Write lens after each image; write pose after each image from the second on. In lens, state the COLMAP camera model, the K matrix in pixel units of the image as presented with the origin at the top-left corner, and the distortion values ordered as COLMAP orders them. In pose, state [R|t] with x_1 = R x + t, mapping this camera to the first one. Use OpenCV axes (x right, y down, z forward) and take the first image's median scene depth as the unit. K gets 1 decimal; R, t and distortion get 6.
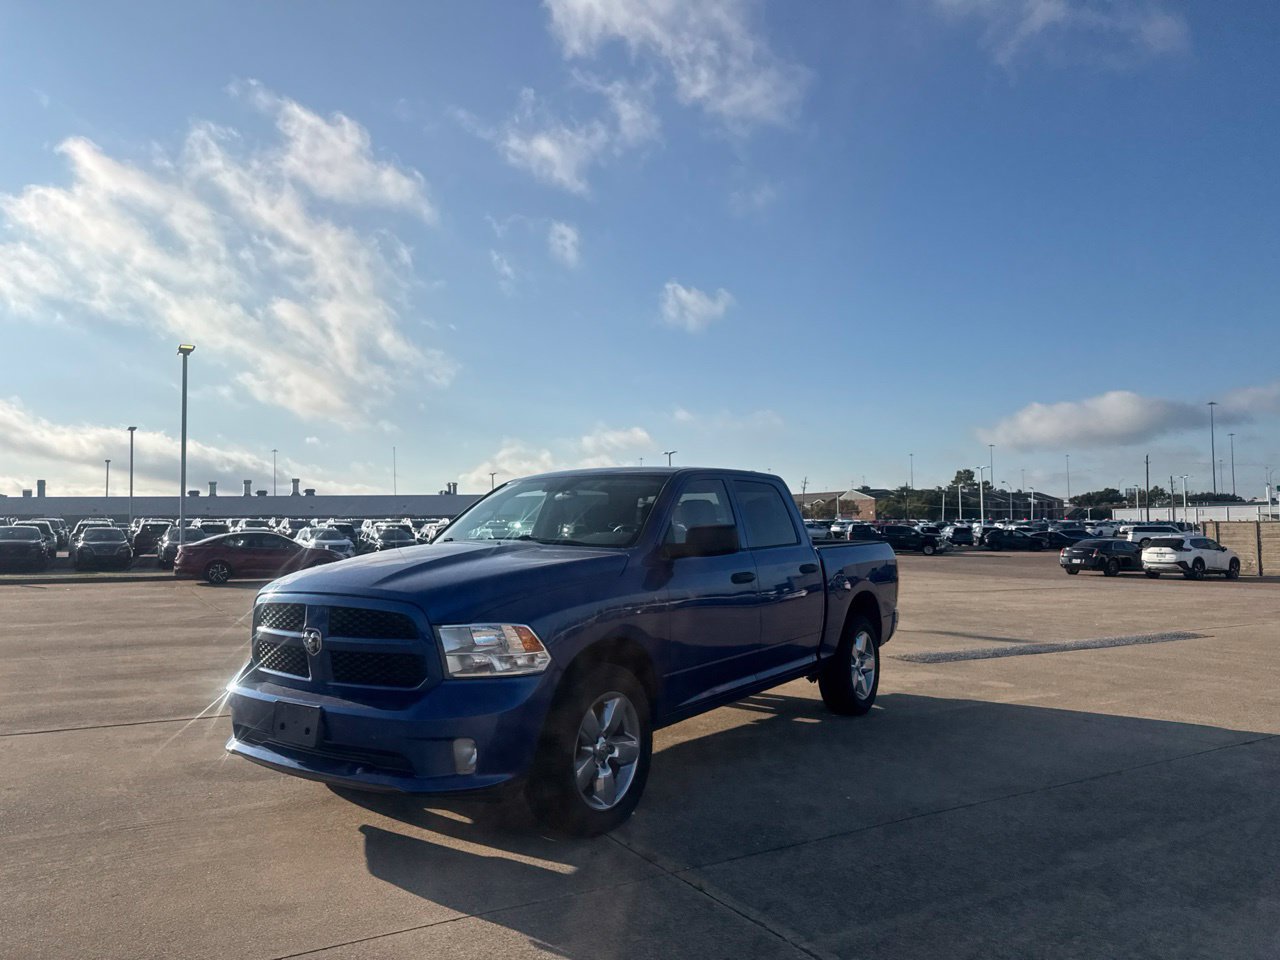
lens RADIAL K [[907.4, 0, 635.0], [0, 907.4, 575.2], [0, 0, 1]] dist [0.042395, -0.063914]
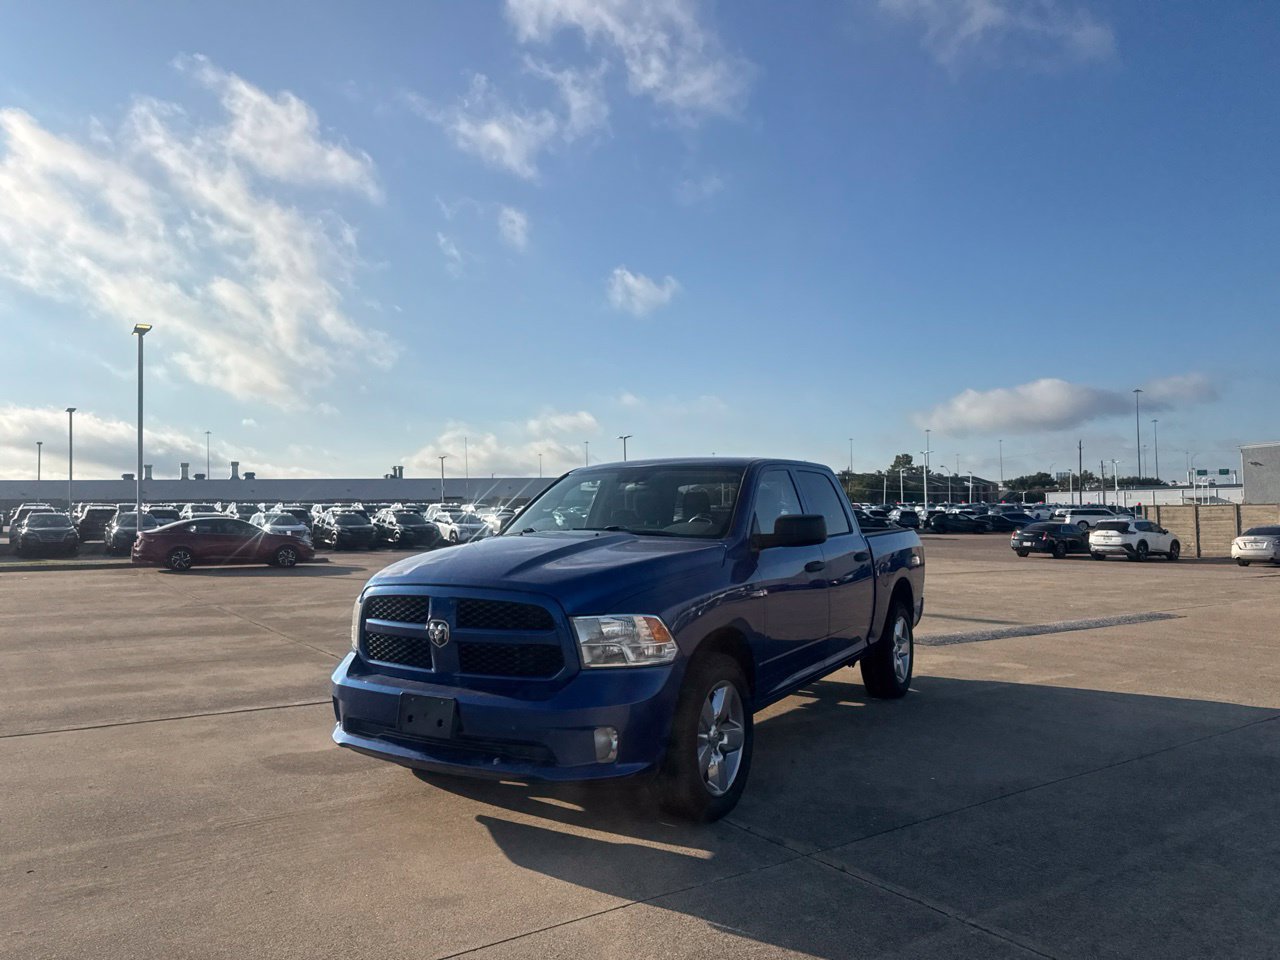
lens RADIAL K [[905.7, 0, 636.5], [0, 905.7, 546.0], [0, 0, 1]] dist [0.047092, -0.061372]
pose [[0.997958, -0.004146, 0.063737, -0.012404], [0.005021, 0.999895, -0.013575, -0.000638], [-0.063674, 0.013867, 0.997874, -0.001380]]
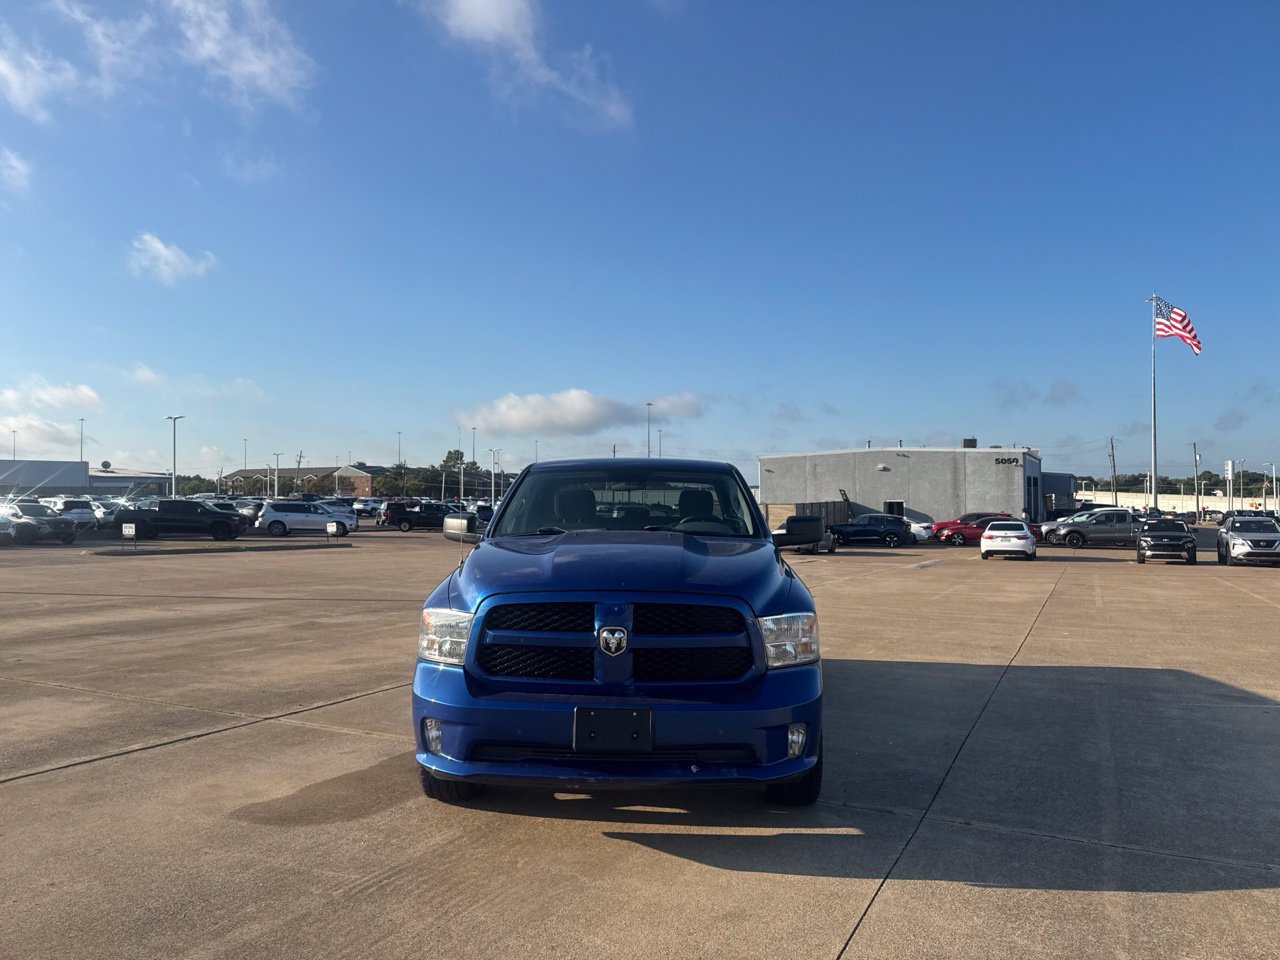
lens RADIAL K [[905.1, 0, 631.5], [0, 905.1, 485.2], [0, 0, 1]] dist [0.048190, -0.066702]
pose [[0.846951, 0.021152, 0.531250, -0.052479], [0.017439, 0.997566, -0.067520, -0.001723], [-0.531385, 0.066450, 0.844520, 0.010015]]
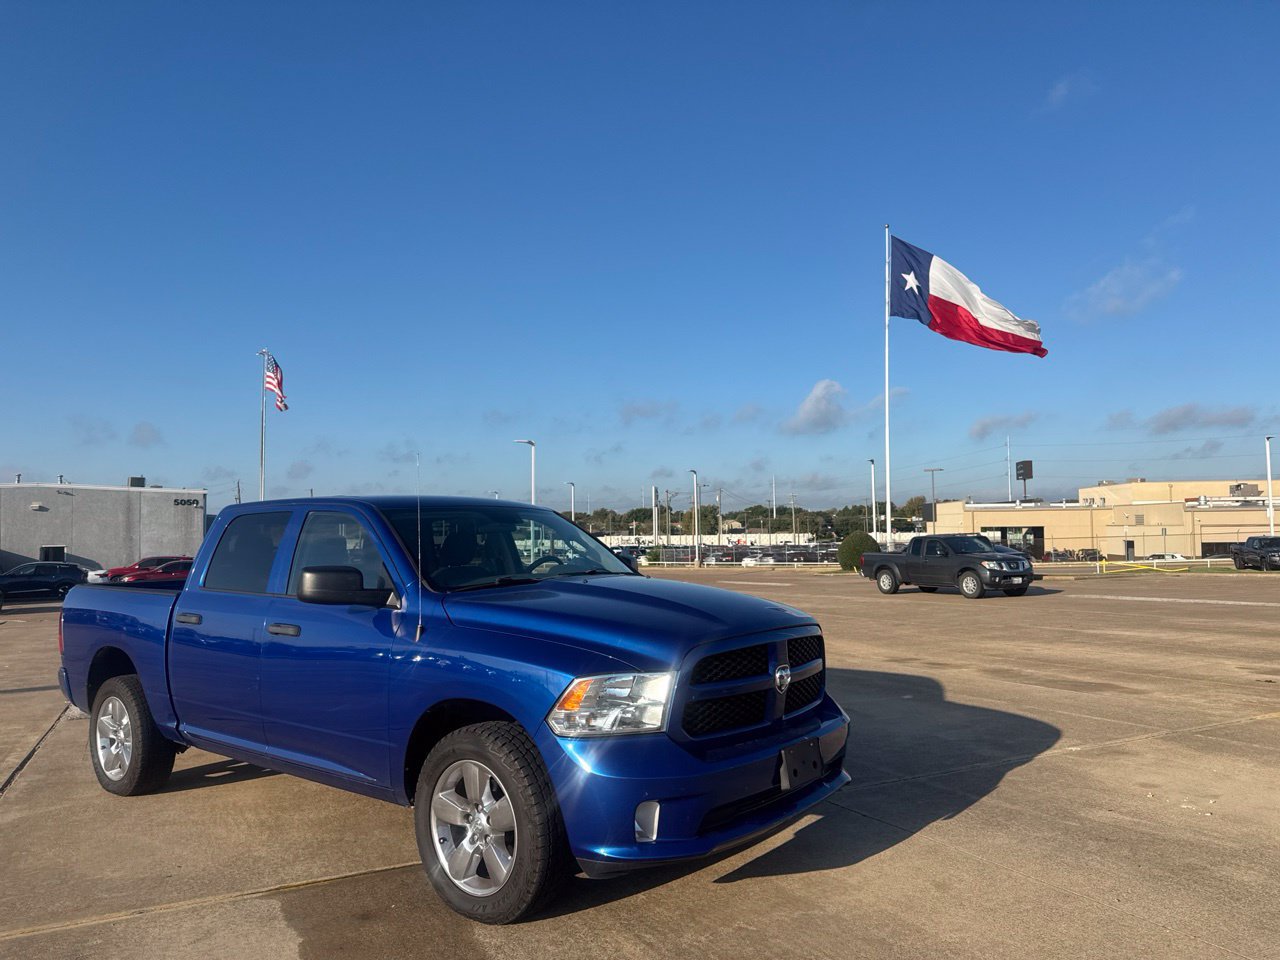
lens RADIAL K [[905.1, 0, 631.5], [0, 905.1, 485.2], [0, 0, 1]] dist [0.048190, -0.066702]
pose [[0.079675, 0.065823, 0.994645, -0.084600], [0.065920, 0.995285, -0.071146, -0.004932], [-0.994639, 0.071236, 0.074960, 0.065539]]
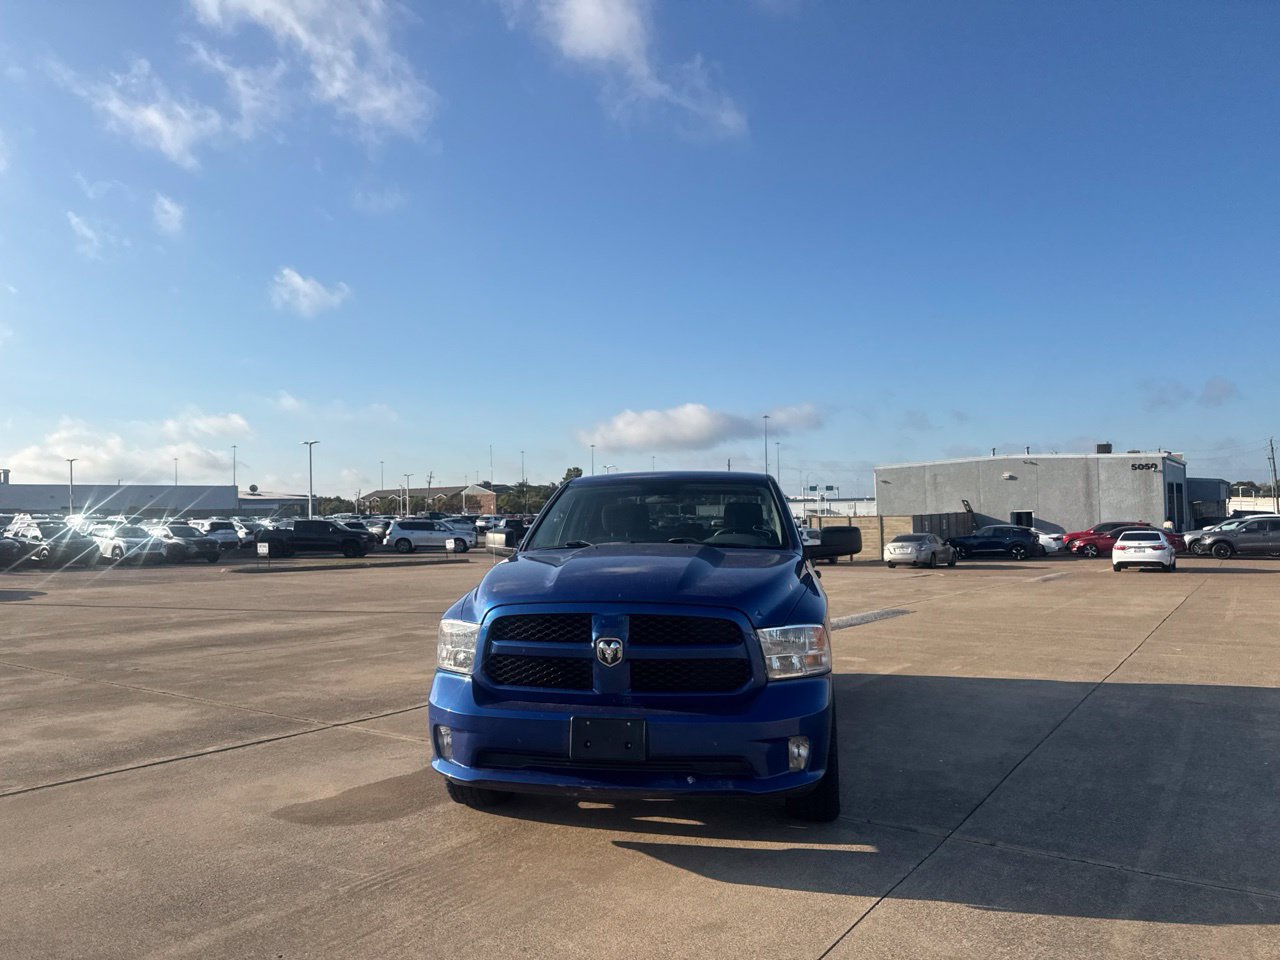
lens RADIAL K [[904.6, 0, 636.2], [0, 904.6, 481.2], [0, 0, 1]] dist [0.049321, -0.067717]
pose [[0.908561, 0.015552, 0.417462, -0.045630], [0.024718, 0.995555, -0.090884, -0.001323], [-0.417020, 0.092893, 0.904138, 0.005068]]
